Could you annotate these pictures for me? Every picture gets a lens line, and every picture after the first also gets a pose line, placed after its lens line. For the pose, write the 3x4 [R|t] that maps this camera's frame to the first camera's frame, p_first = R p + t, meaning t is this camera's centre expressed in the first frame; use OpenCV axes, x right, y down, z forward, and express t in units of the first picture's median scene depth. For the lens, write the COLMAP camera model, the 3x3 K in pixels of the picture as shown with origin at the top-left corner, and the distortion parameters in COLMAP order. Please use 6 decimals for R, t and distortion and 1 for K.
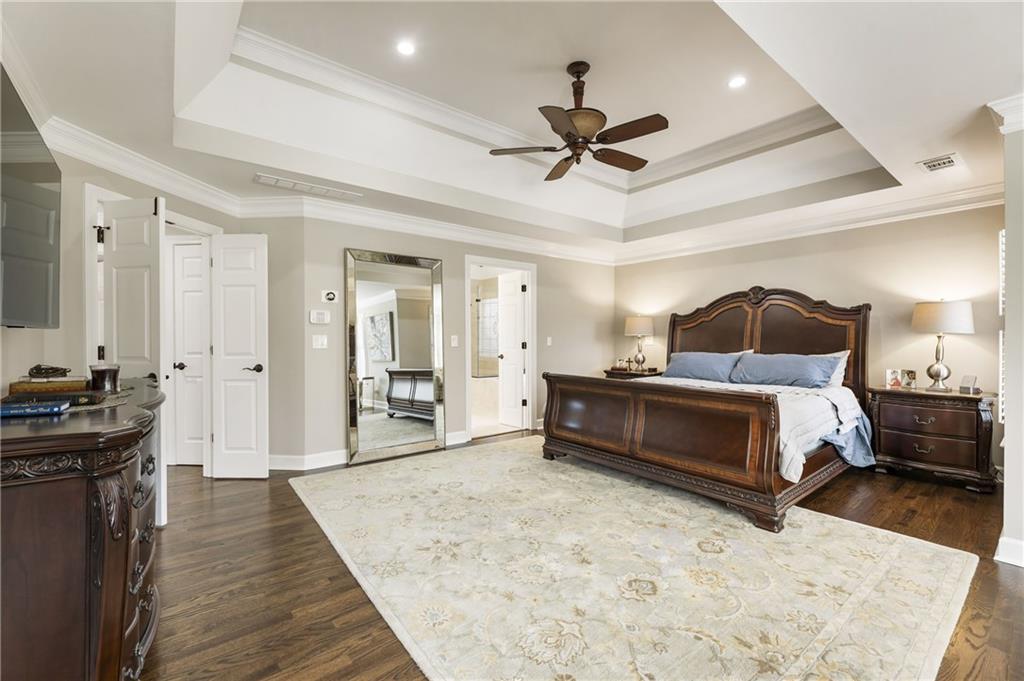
lens RADIAL K [[443.2, 0, 515.9], [0, 443.2, 346.2], [0, 0, 1]] dist [-0.018477, -0.000027]
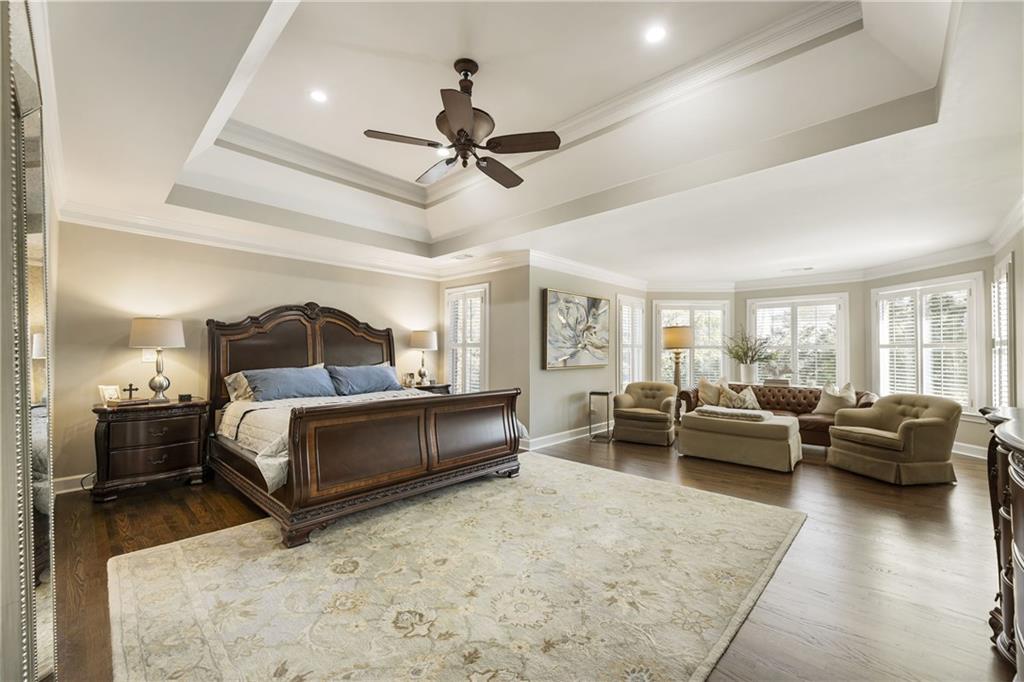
lens RADIAL K [[420.0, 0, 511.2], [0, 420.0, 340.8], [0, 0, 1]] dist [0.002027, 0.000903]
pose [[-0.161584, 0.029028, 0.986432, -0.627506], [0.019361, 0.999468, -0.026240, -0.012943], [-0.986669, 0.014858, -0.162060, 0.879371]]
